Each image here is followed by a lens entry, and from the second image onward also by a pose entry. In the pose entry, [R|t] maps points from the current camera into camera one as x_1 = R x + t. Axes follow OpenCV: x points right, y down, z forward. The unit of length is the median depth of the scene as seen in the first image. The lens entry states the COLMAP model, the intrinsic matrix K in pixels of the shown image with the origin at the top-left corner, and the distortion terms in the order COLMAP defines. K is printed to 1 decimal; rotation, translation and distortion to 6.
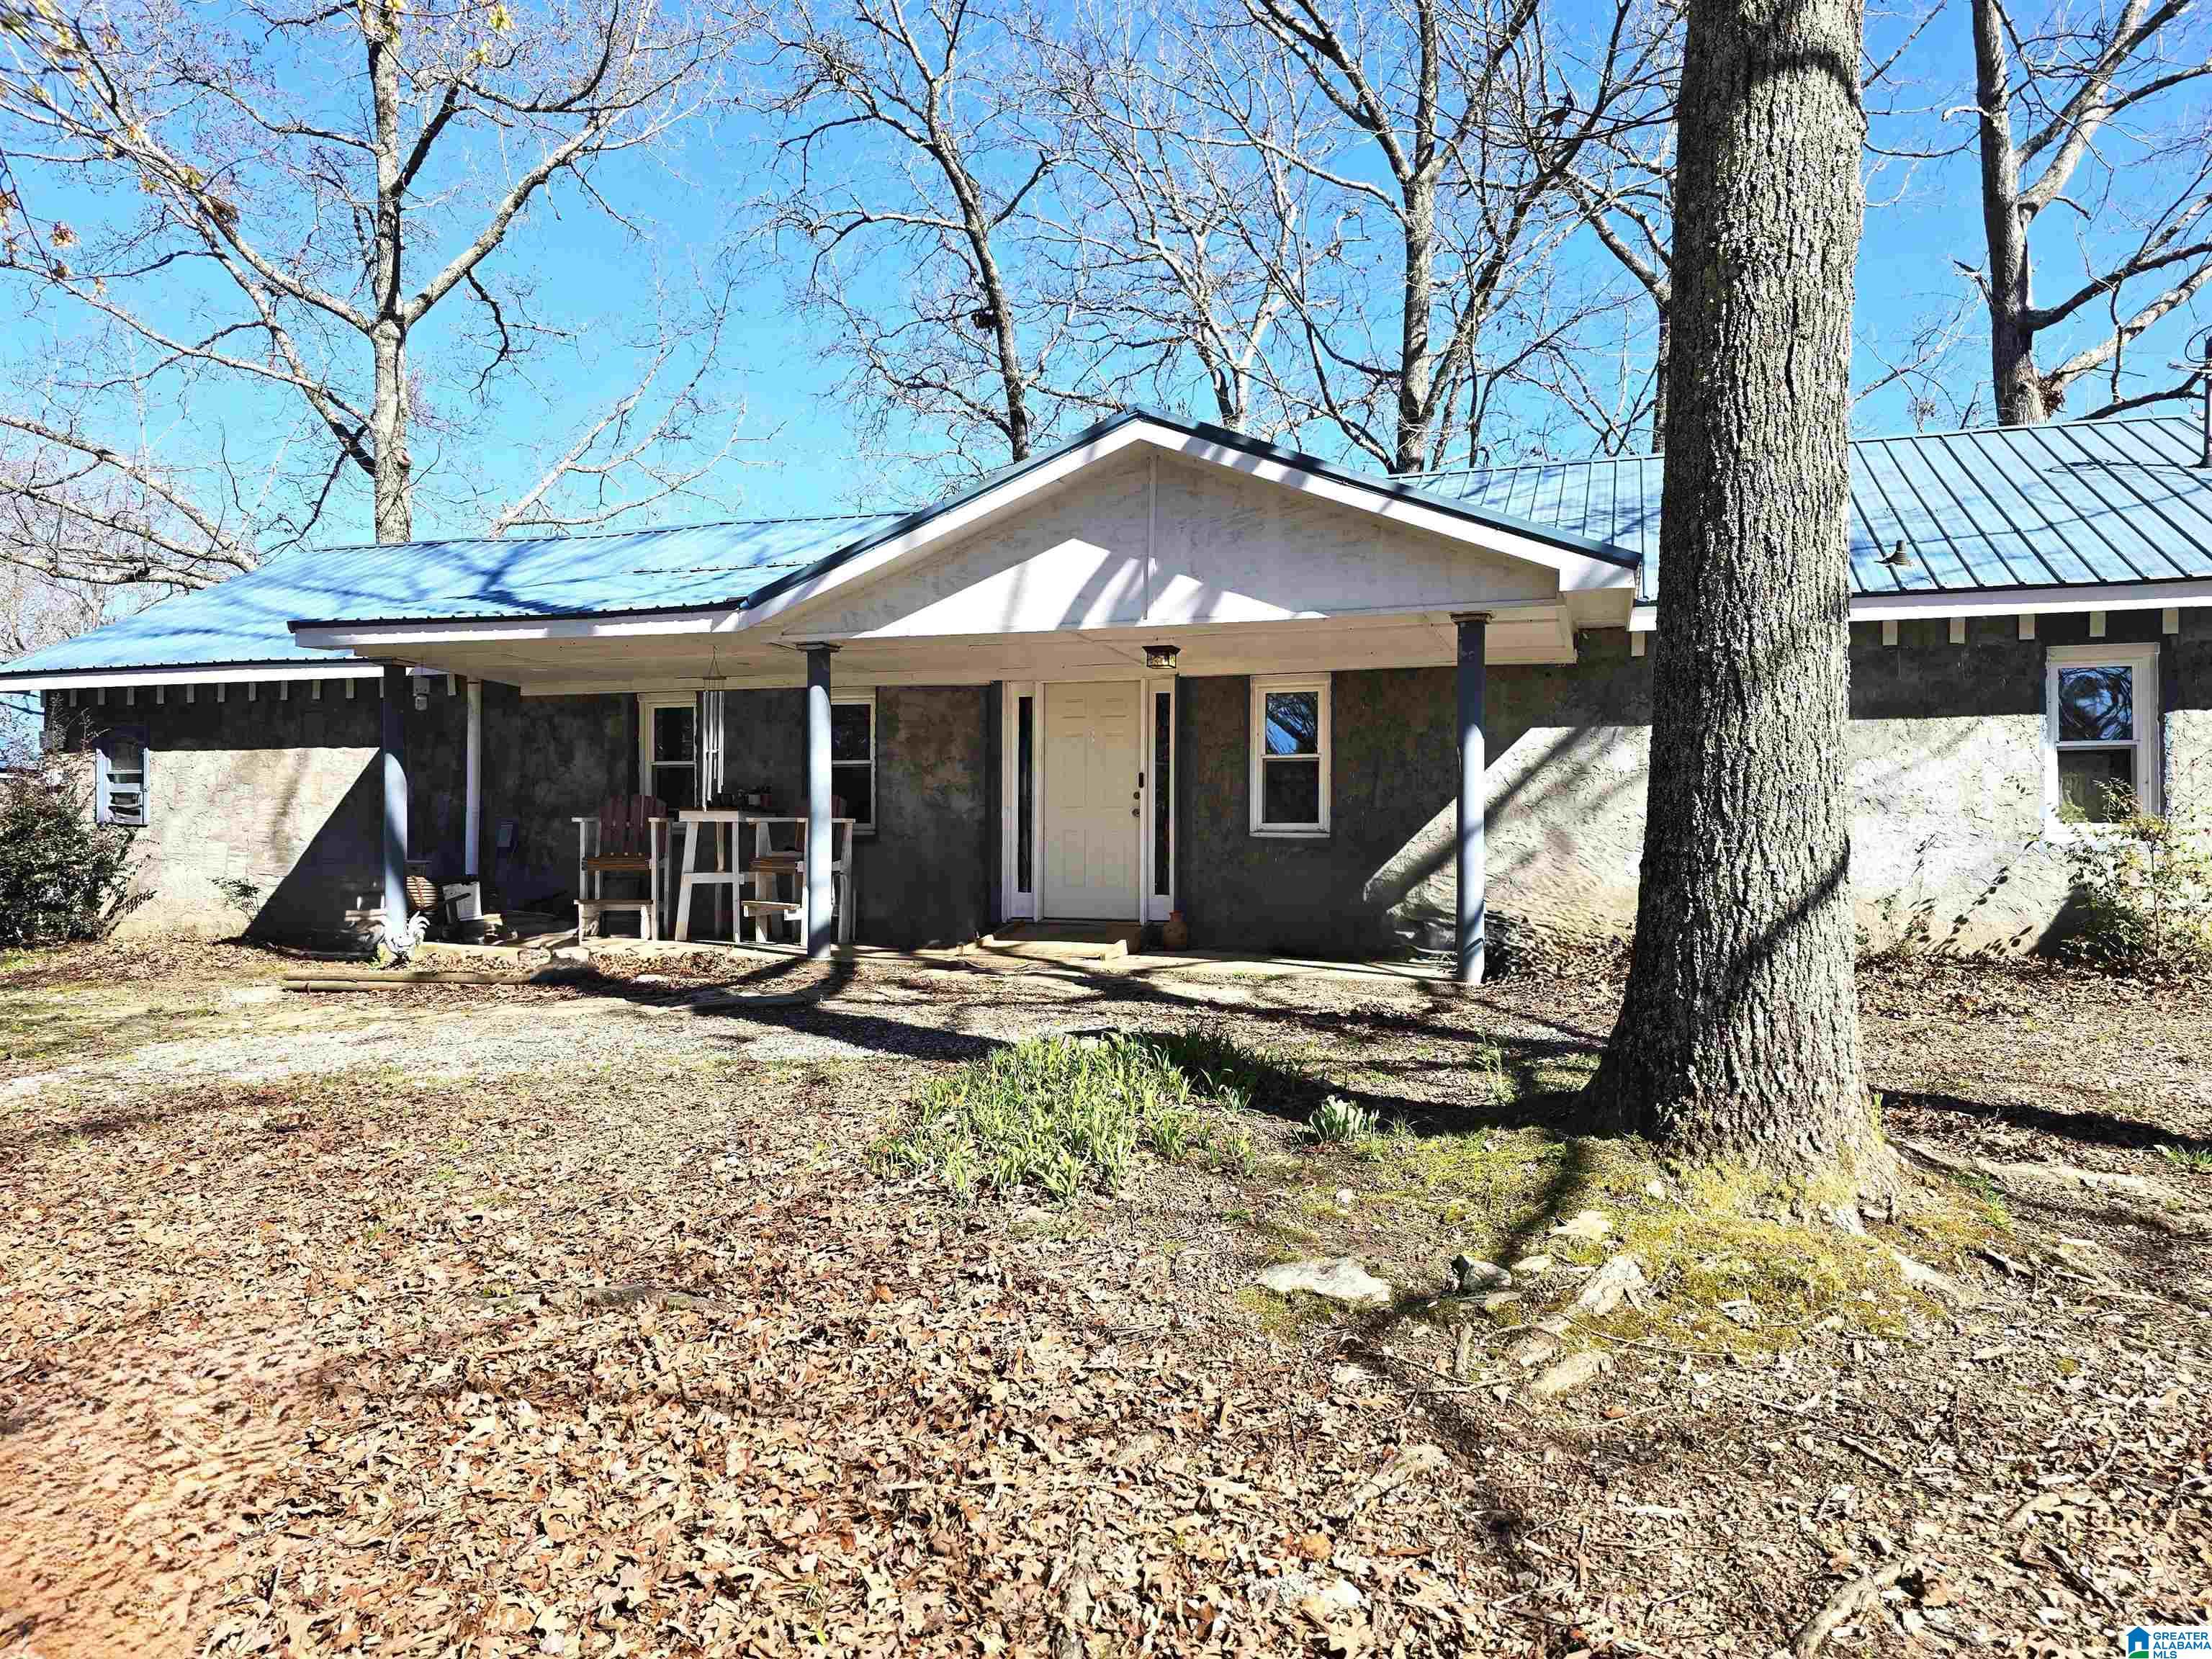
lens RADIAL K [[1480.8, 0, 1106.0], [0, 1480.8, 829.5], [0, 0, 1]] dist [0.008819, 0.000129]
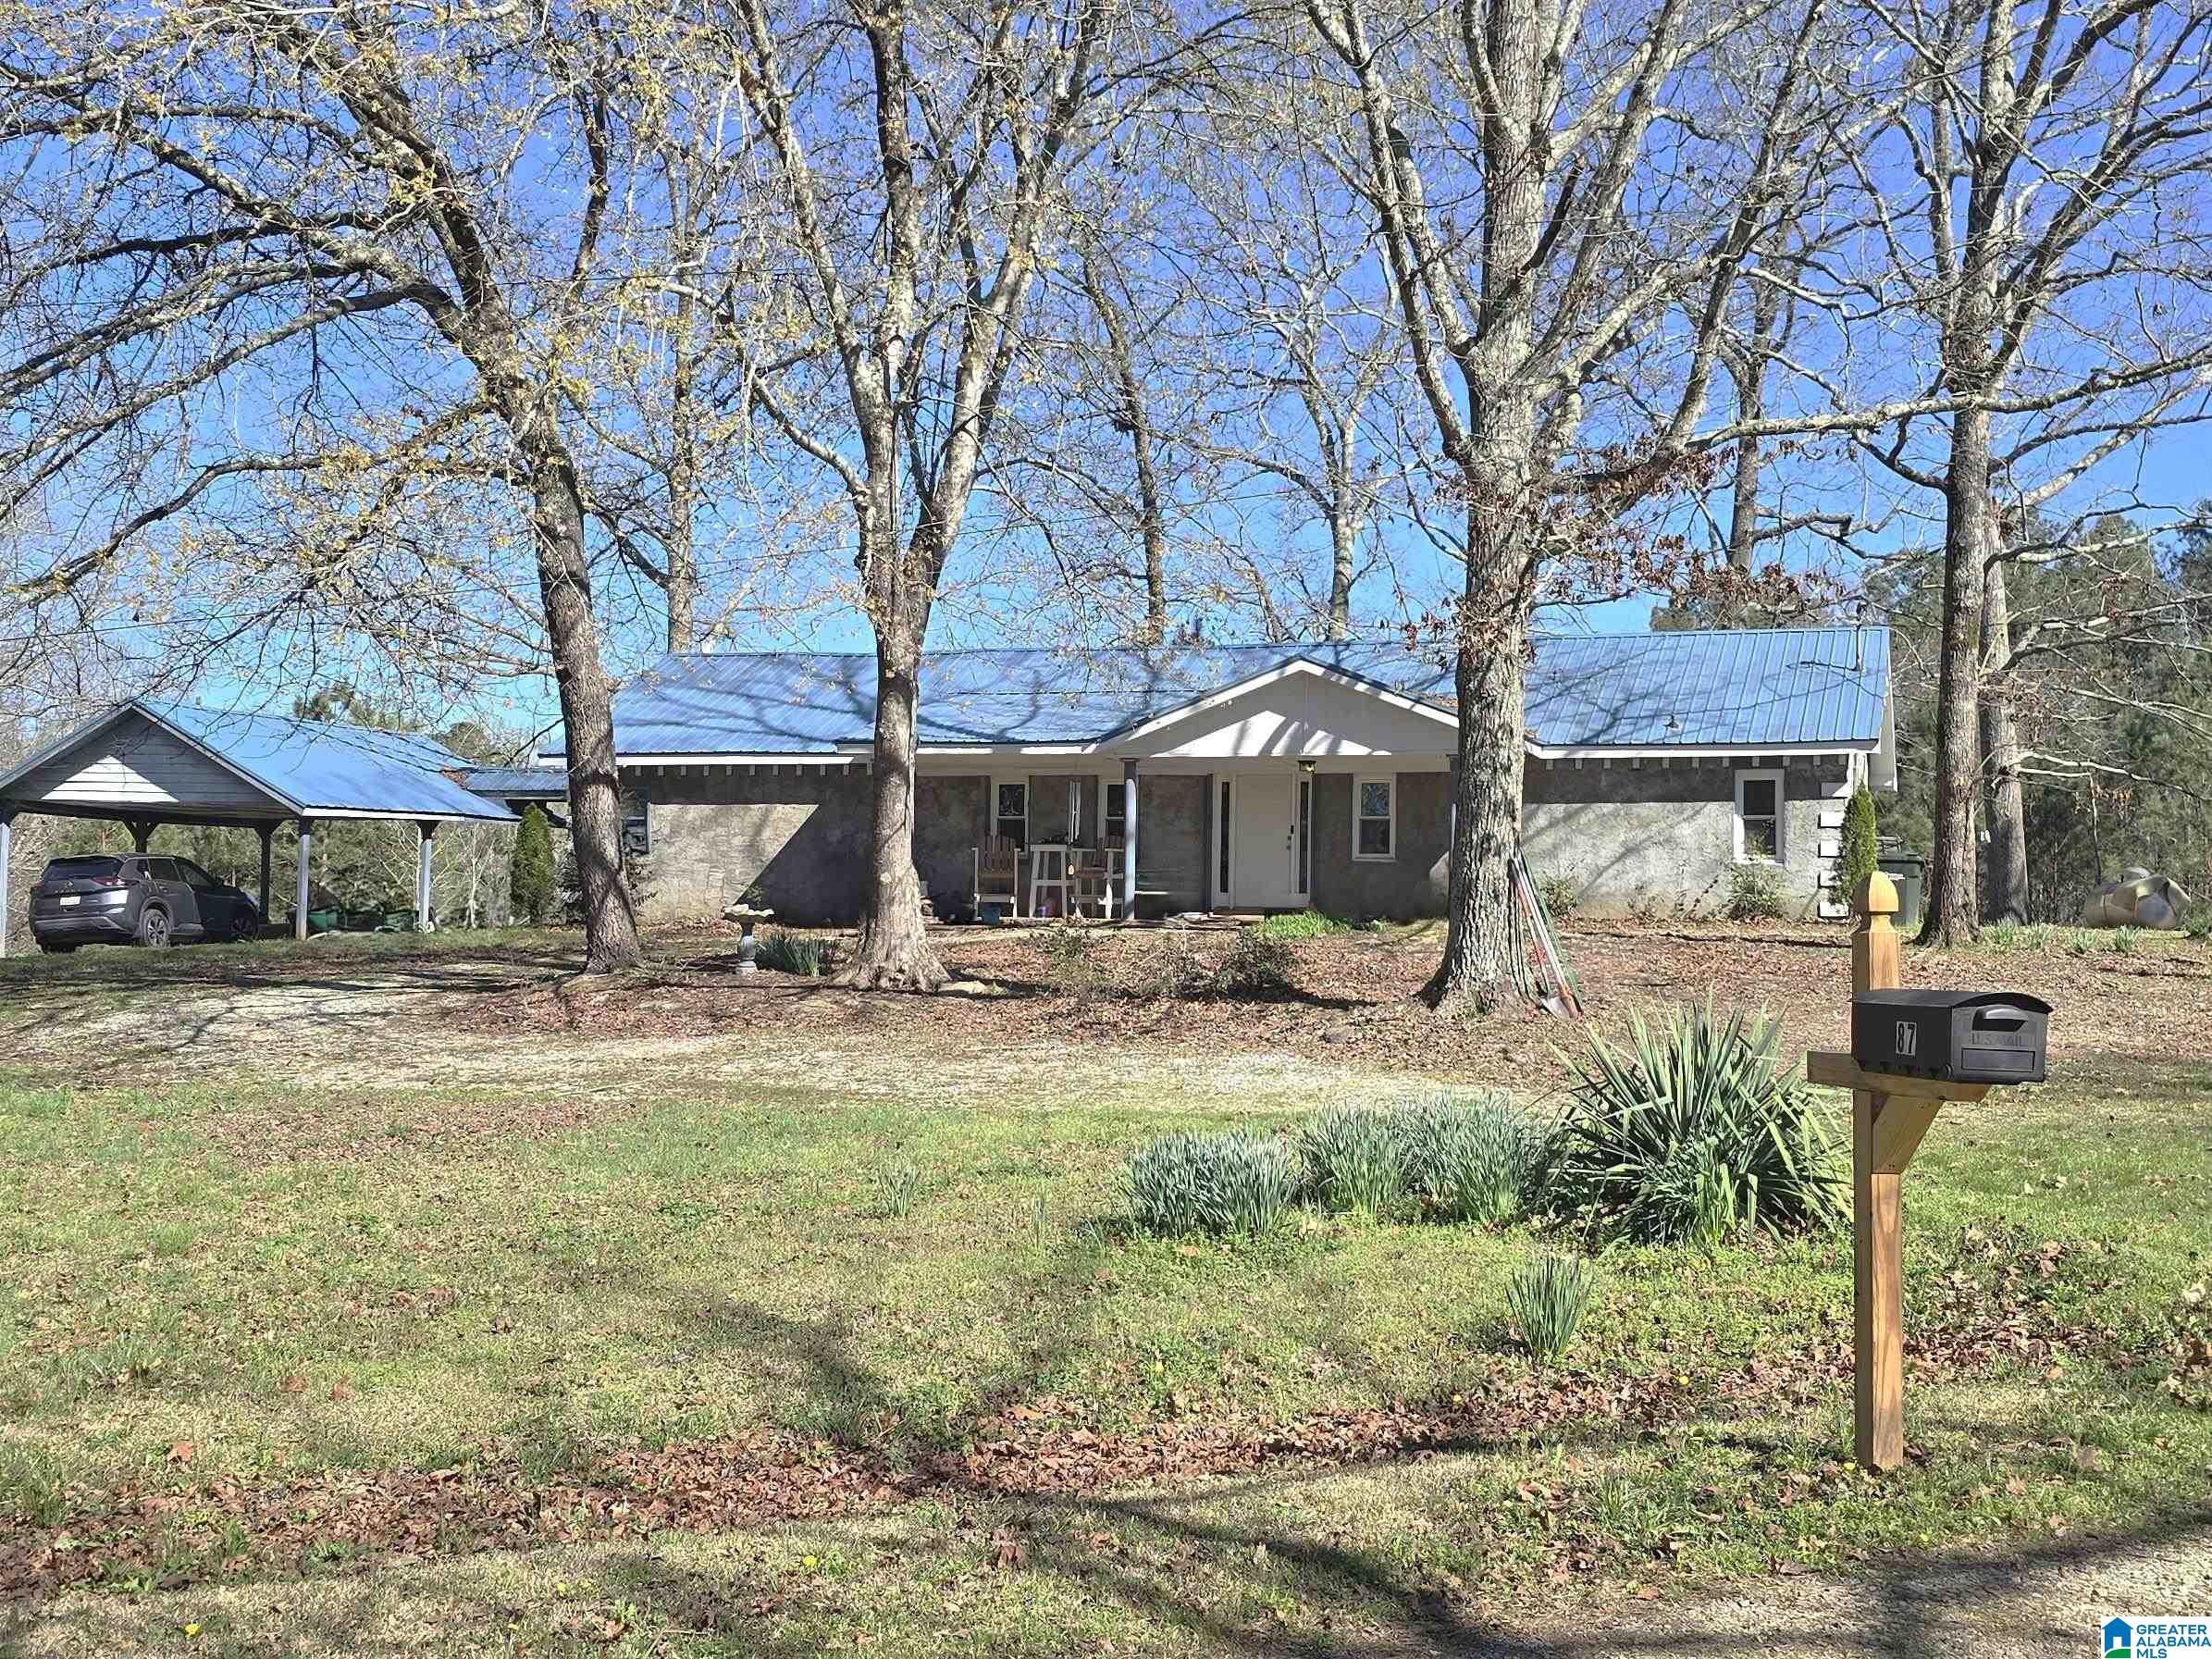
lens RADIAL K [[1480.9, 0, 1106.0], [0, 1480.9, 829.5], [0, 0, 1]] dist [0.008819, 0.000129]
pose [[0.997605, 0.009476, -0.068517, -0.090566], [-0.011474, 0.999519, -0.028823, 0.025770], [0.068210, 0.029540, 0.997234, -0.942154]]
